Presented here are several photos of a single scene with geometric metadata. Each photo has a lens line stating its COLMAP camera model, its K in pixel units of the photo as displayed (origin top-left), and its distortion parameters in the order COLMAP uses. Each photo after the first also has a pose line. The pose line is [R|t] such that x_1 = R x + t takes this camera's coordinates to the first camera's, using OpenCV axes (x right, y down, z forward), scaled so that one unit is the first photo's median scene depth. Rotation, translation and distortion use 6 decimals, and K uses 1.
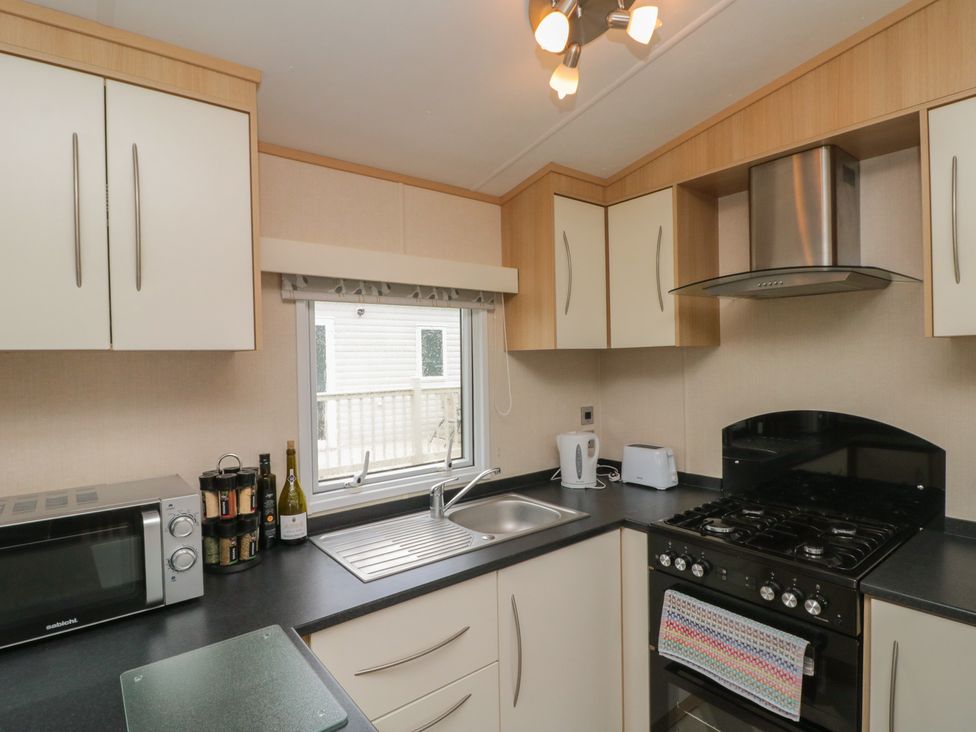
lens RADIAL K [[516.3, 0, 488.3], [0, 516.3, 371.1], [0, 0, 1]] dist [-0.002931, -0.011160]
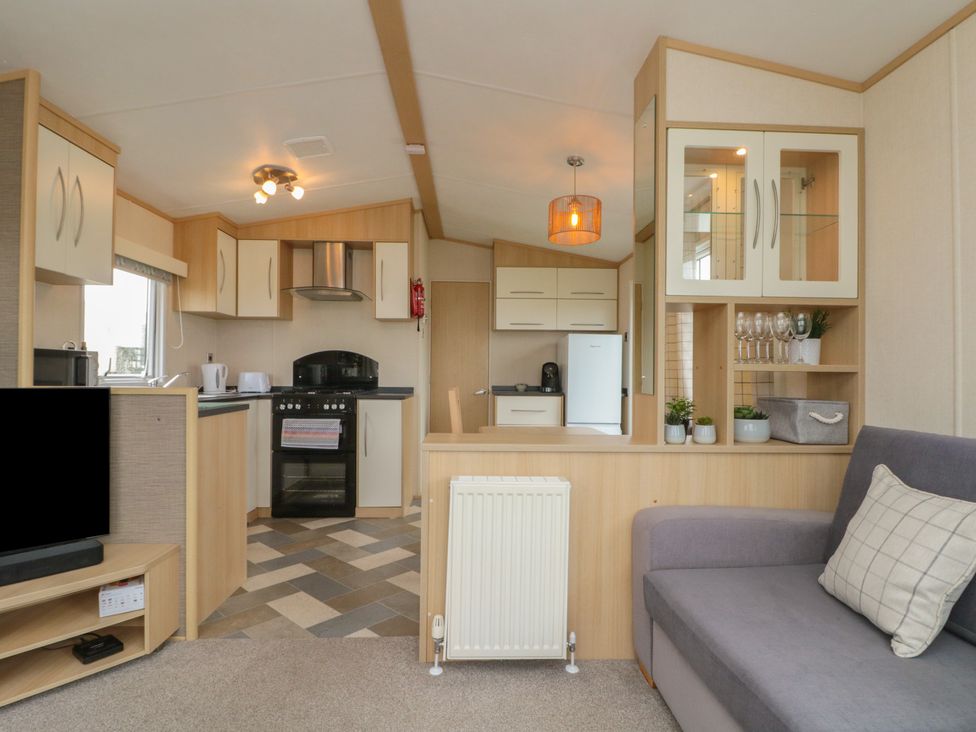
lens RADIAL K [[516.3, 0, 488.3], [0, 516.3, 371.1], [0, 0, 1]] dist [-0.002931, -0.011160]
pose [[0.592357, 0.025577, 0.805270, -0.945641], [0.002073, 0.999444, -0.033269, 0.286724], [-0.805673, 0.021376, 0.591974, -1.067340]]
